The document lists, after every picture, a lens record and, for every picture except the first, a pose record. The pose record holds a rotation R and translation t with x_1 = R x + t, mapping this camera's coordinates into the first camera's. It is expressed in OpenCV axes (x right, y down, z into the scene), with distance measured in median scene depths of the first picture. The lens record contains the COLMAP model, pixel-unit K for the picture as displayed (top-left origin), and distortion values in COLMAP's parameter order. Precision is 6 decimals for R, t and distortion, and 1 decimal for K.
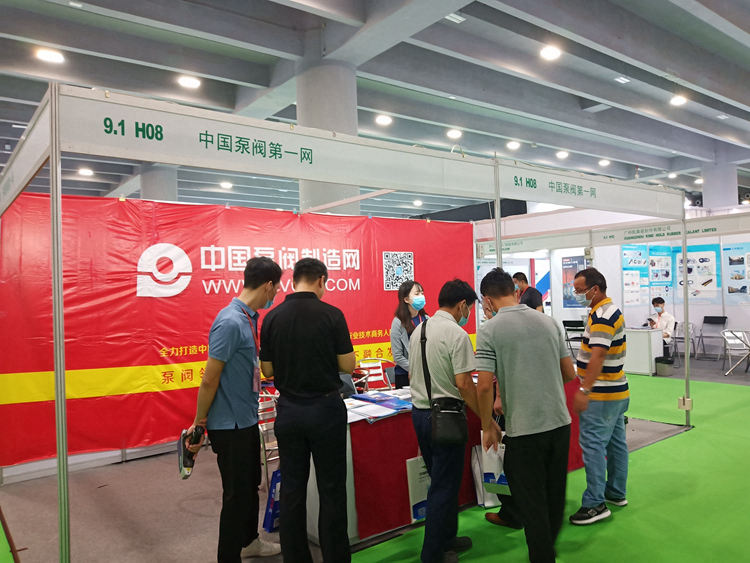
lens RADIAL K [[592.7, 0, 378.5], [0, 592.7, 283.0], [0, 0, 1]] dist [0.053861, -0.102505]
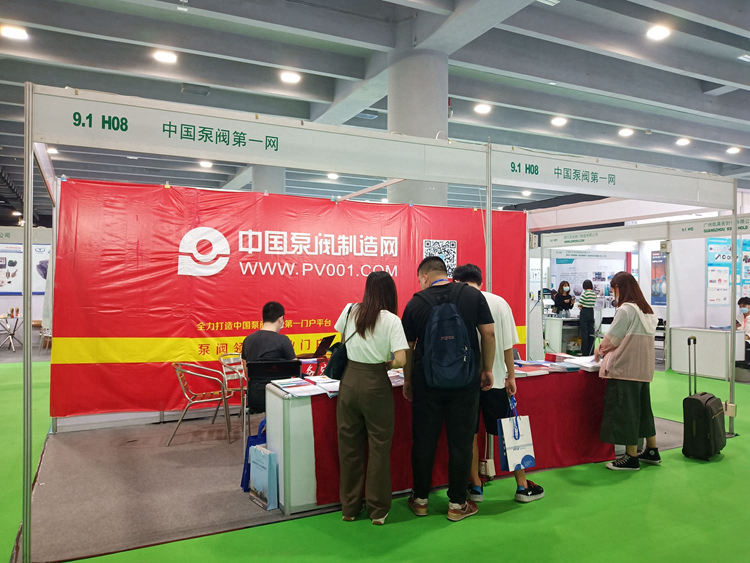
lens RADIAL K [[592.7, 0, 376.8], [0, 592.7, 281.0], [0, 0, 1]] dist [0.053861, -0.102505]
pose [[0.980215, 0.031928, -0.195345, 0.154753], [-0.029712, 0.999457, 0.014267, 0.006859], [0.195694, -0.008180, 0.980631, -0.008910]]
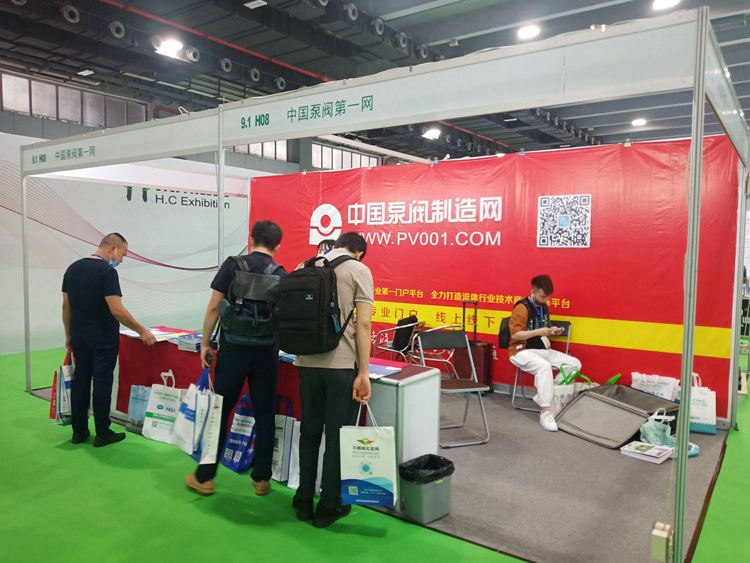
lens RADIAL K [[592.7, 0, 363.3], [0, 592.7, 282.6], [0, 0, 1]] dist [0.053861, -0.102505]
pose [[0.253555, 0.088845, -0.963232, 0.848616], [-0.004495, 0.995871, 0.090672, -0.012810], [0.967310, -0.018661, 0.252908, 0.698717]]
